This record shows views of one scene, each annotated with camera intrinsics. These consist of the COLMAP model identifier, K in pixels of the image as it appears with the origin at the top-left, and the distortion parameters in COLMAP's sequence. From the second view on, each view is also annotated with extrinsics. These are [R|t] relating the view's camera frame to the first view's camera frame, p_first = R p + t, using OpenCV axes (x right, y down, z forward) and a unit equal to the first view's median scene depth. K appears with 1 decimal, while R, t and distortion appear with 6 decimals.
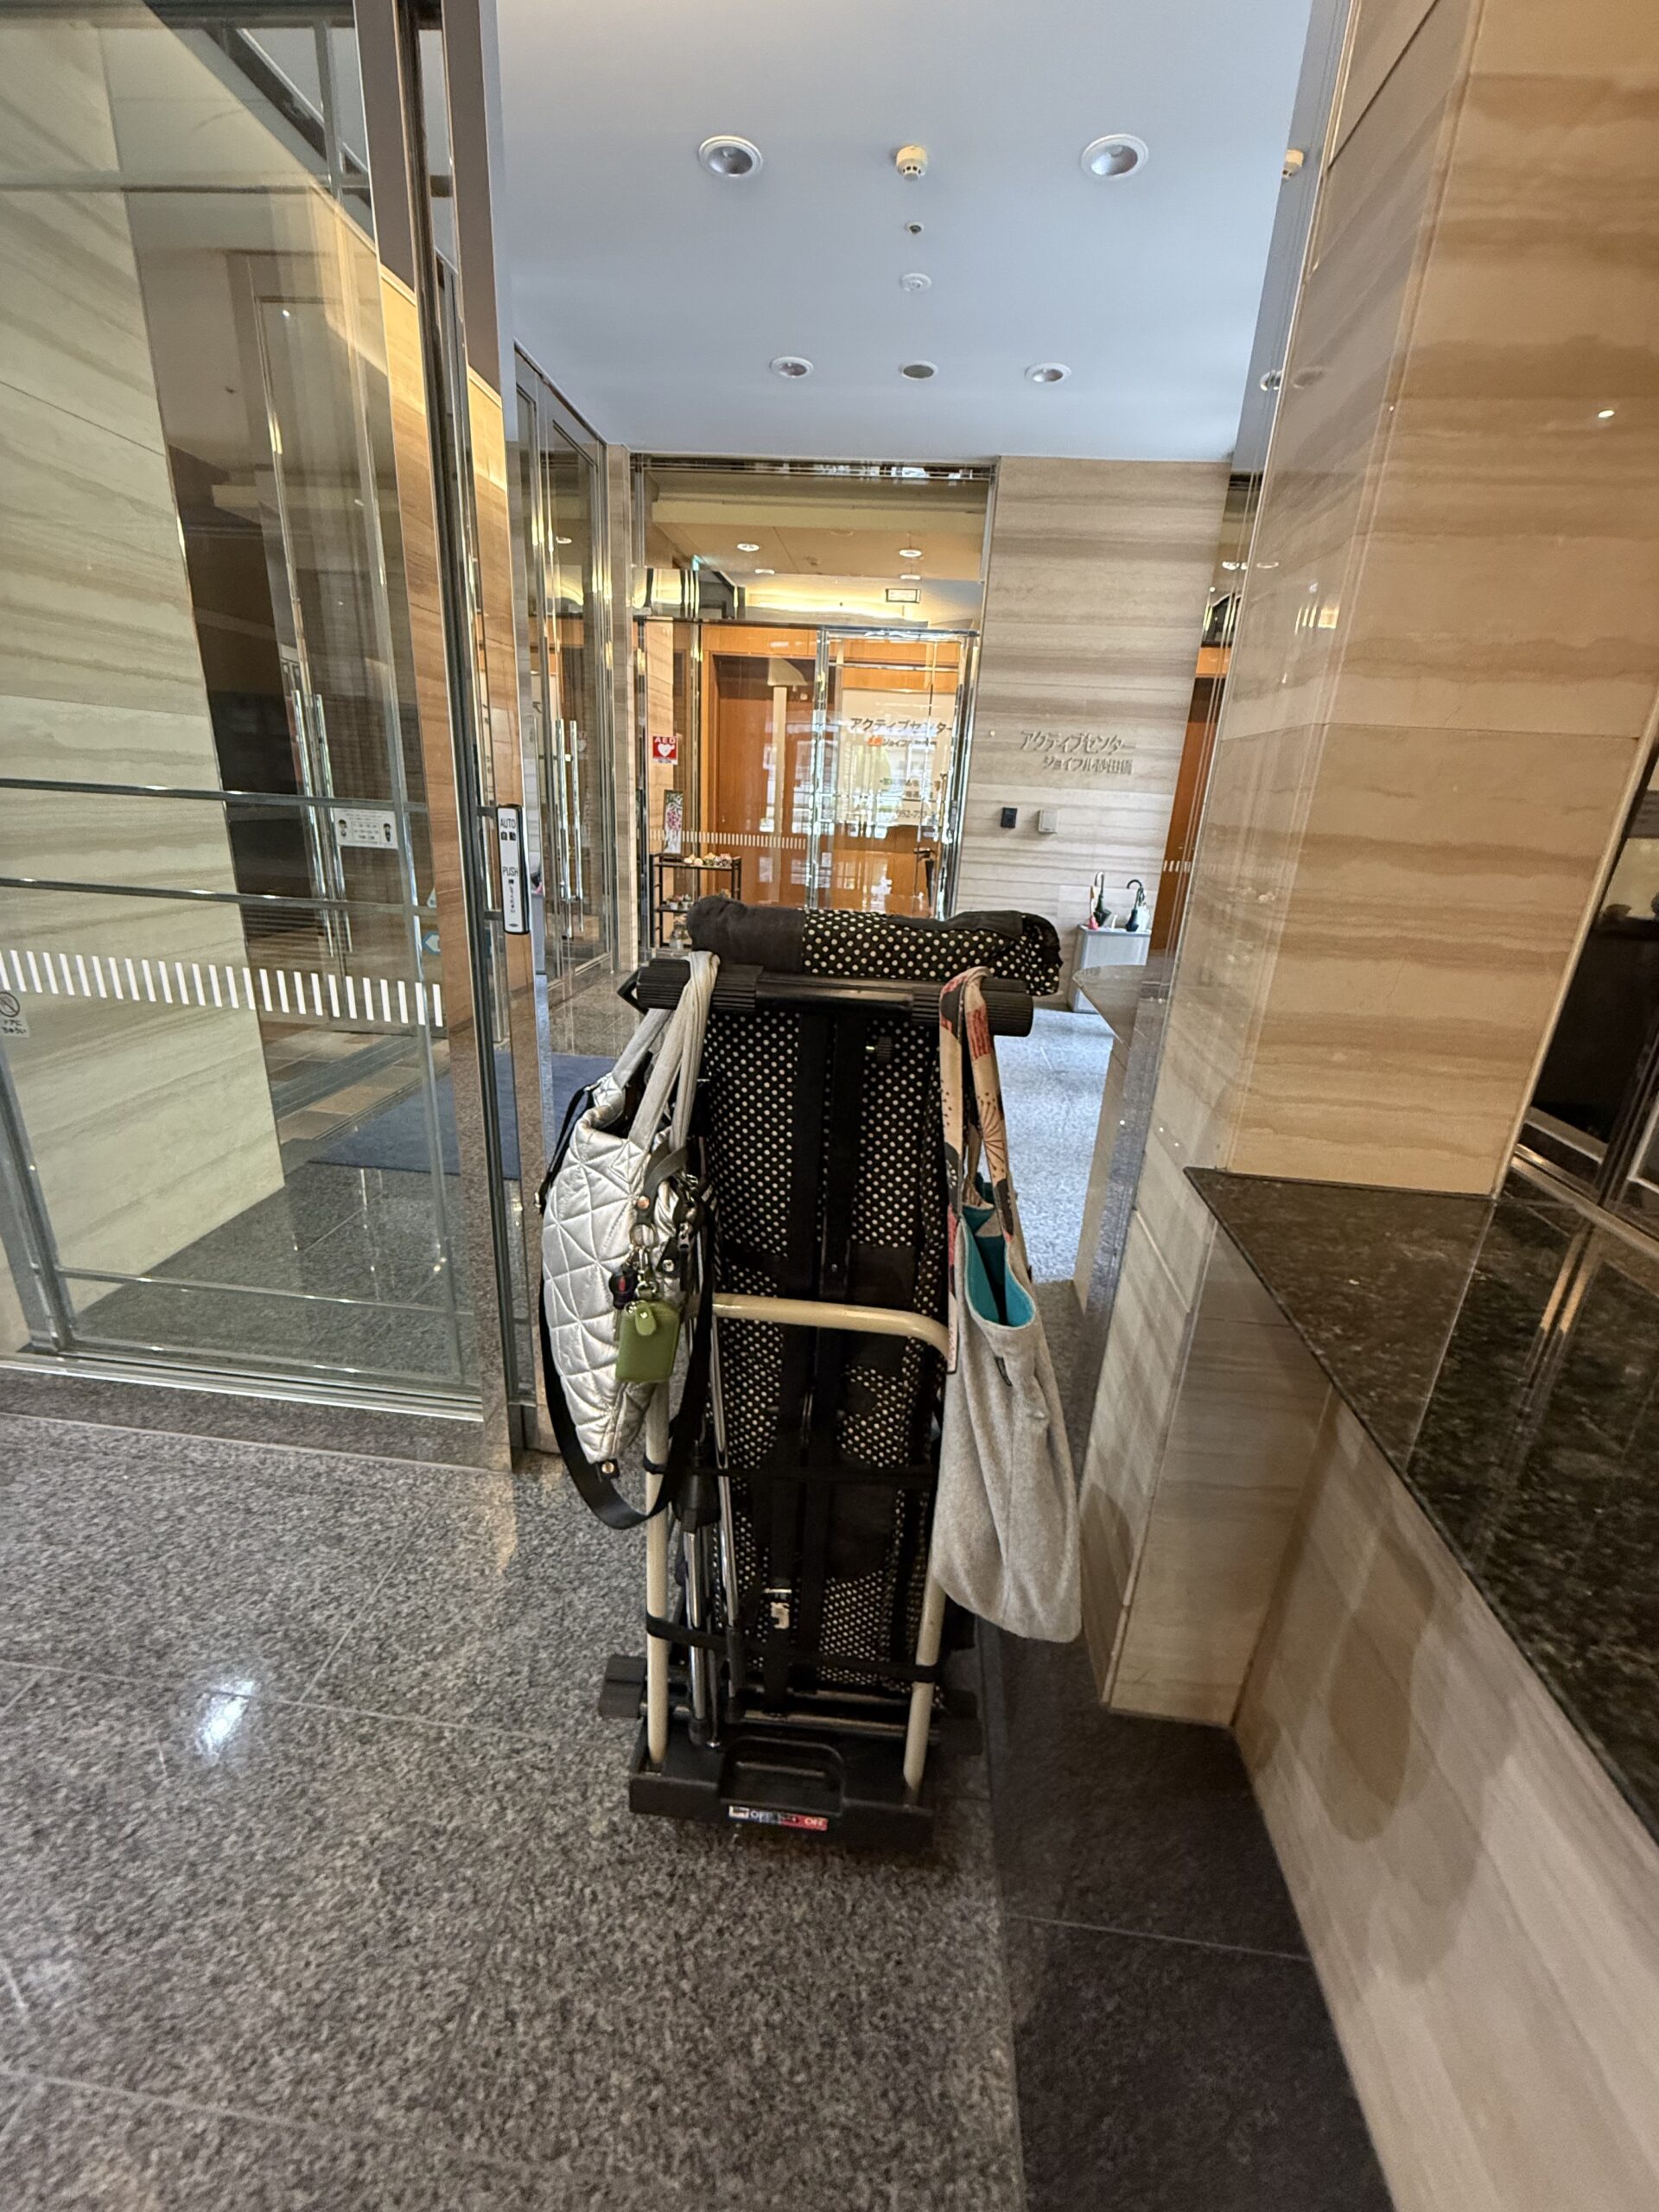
lens RADIAL K [[887.6, 0, 825.8], [0, 887.6, 1100.1], [0, 0, 1]] dist [0.001009, 0.000570]
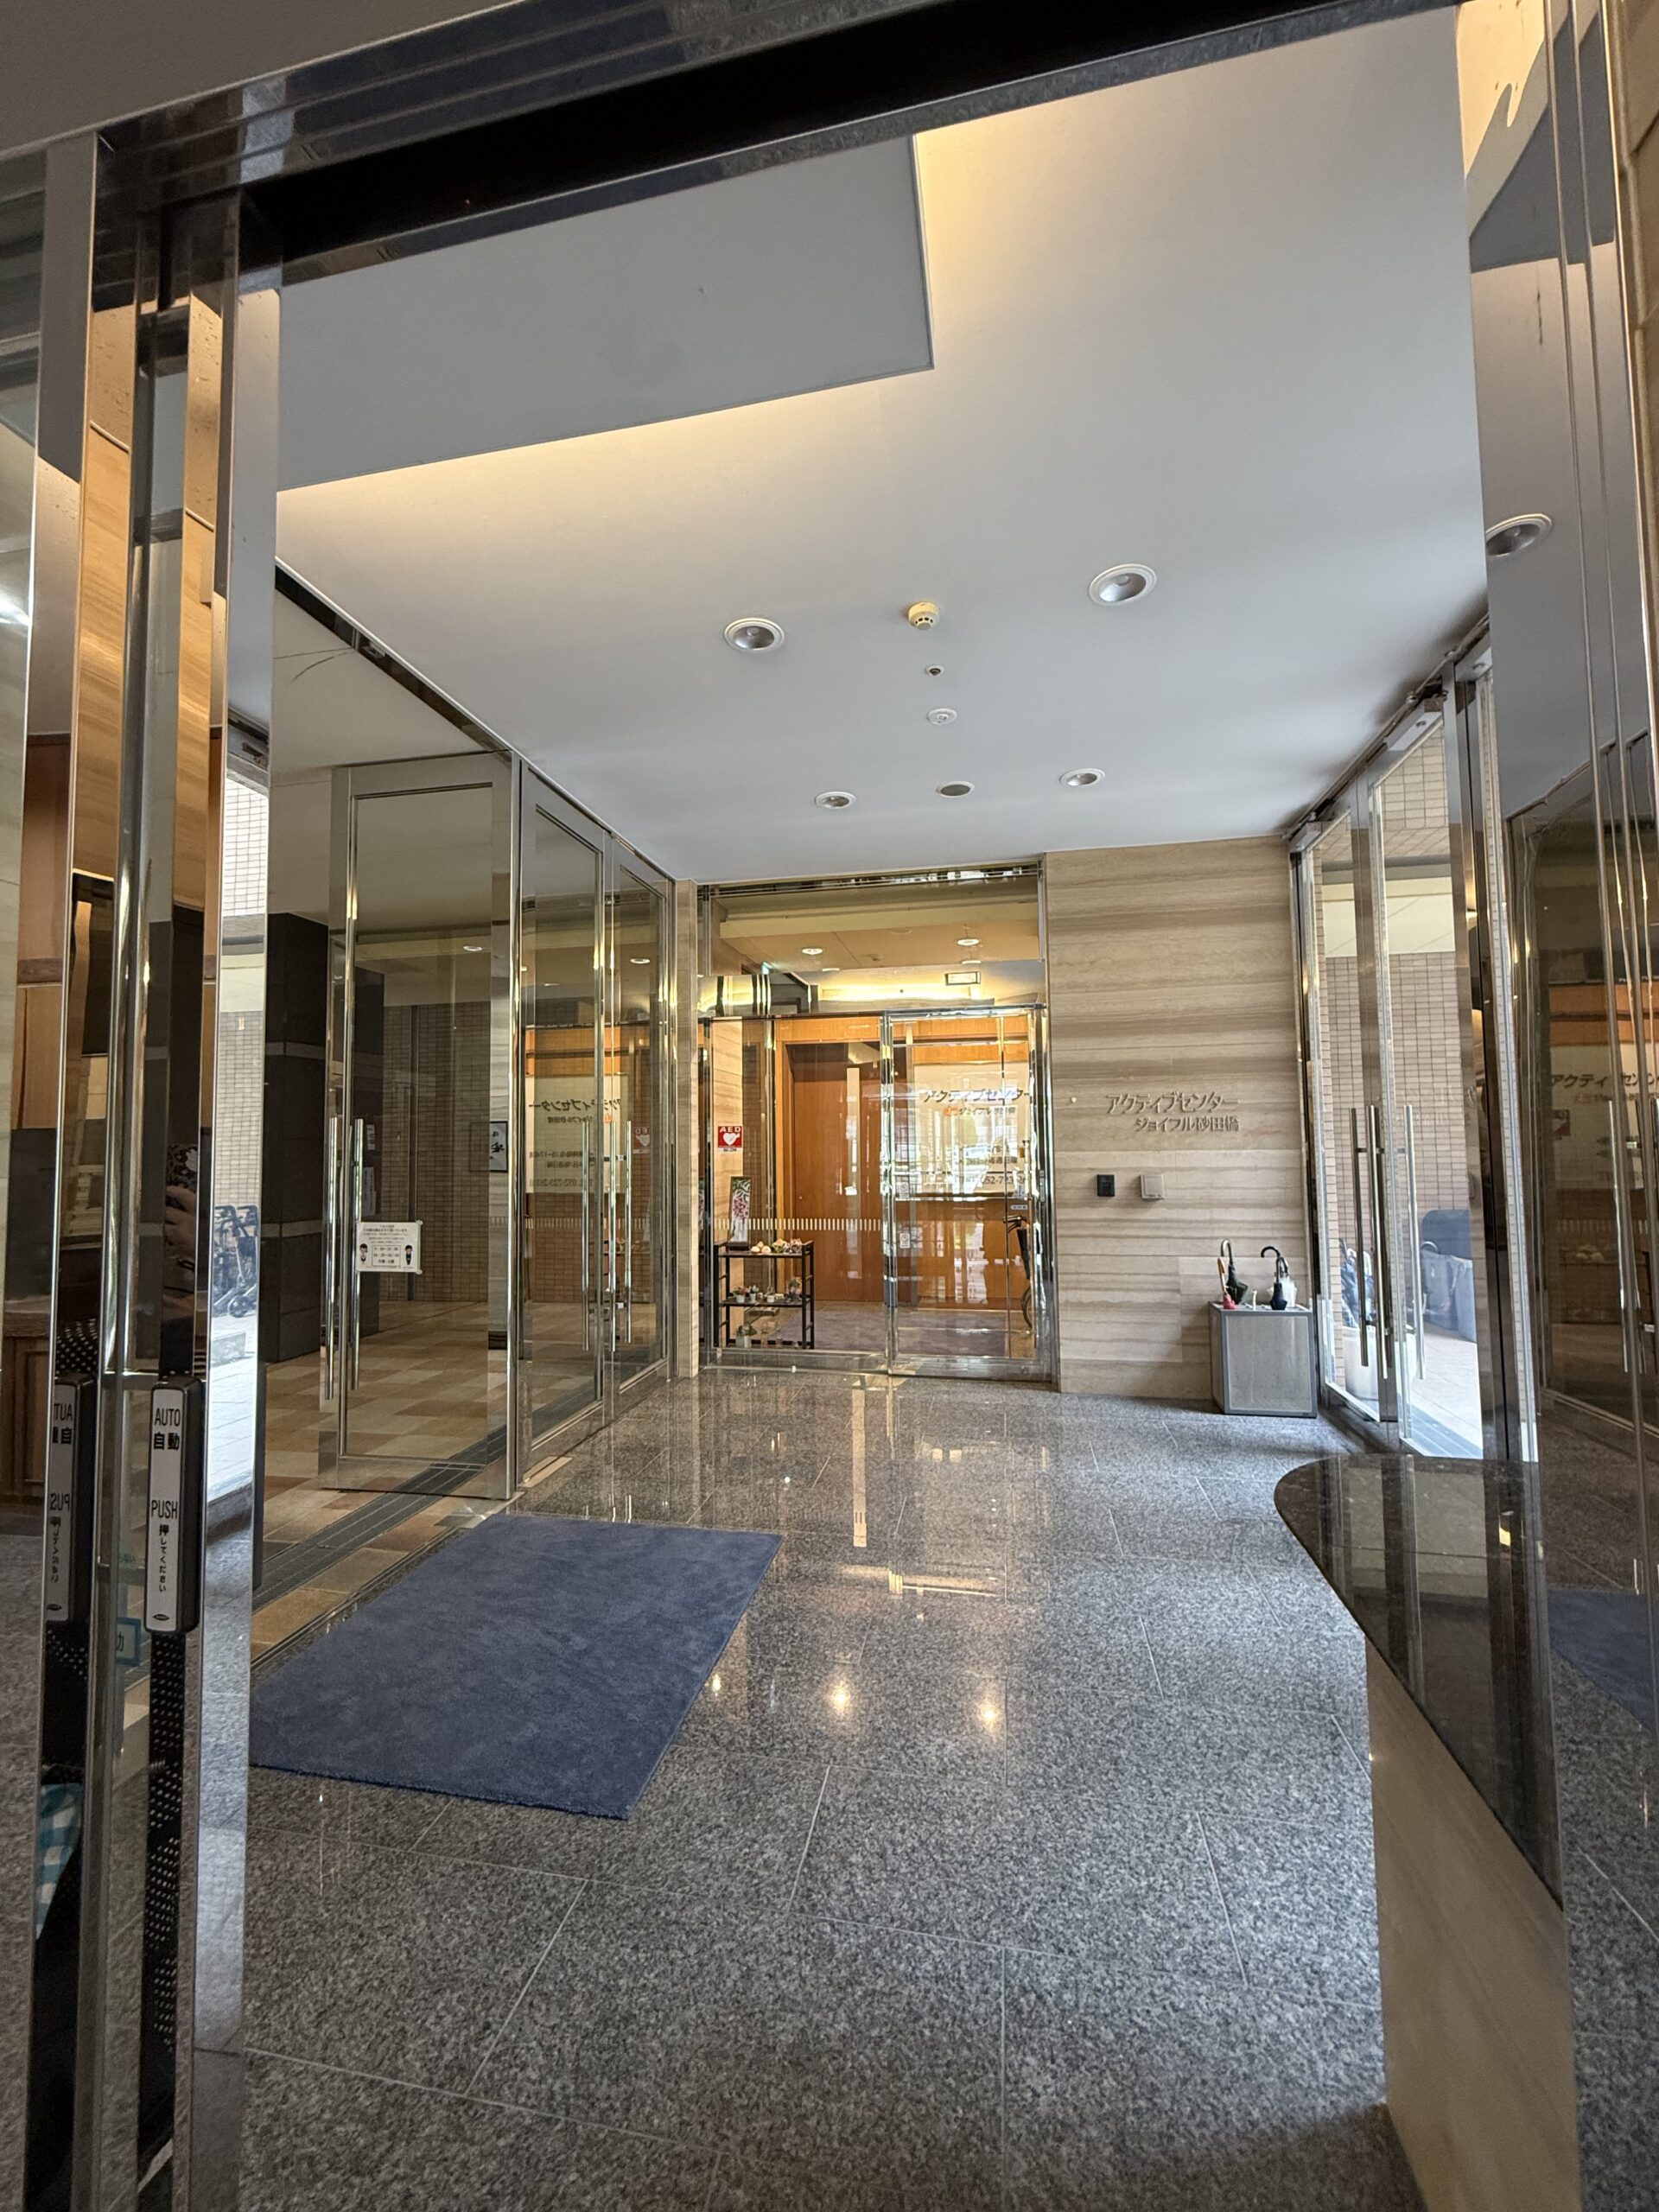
lens RADIAL K [[887.6, 0, 825.8], [0, 887.6, 1100.1], [0, 0, 1]] dist [0.001009, 0.000570]
pose [[0.992571, -0.072810, -0.097473, 0.020473], [0.030033, 0.922999, -0.383628, -0.063084], [0.117899, 0.377851, 0.918329, 0.115563]]
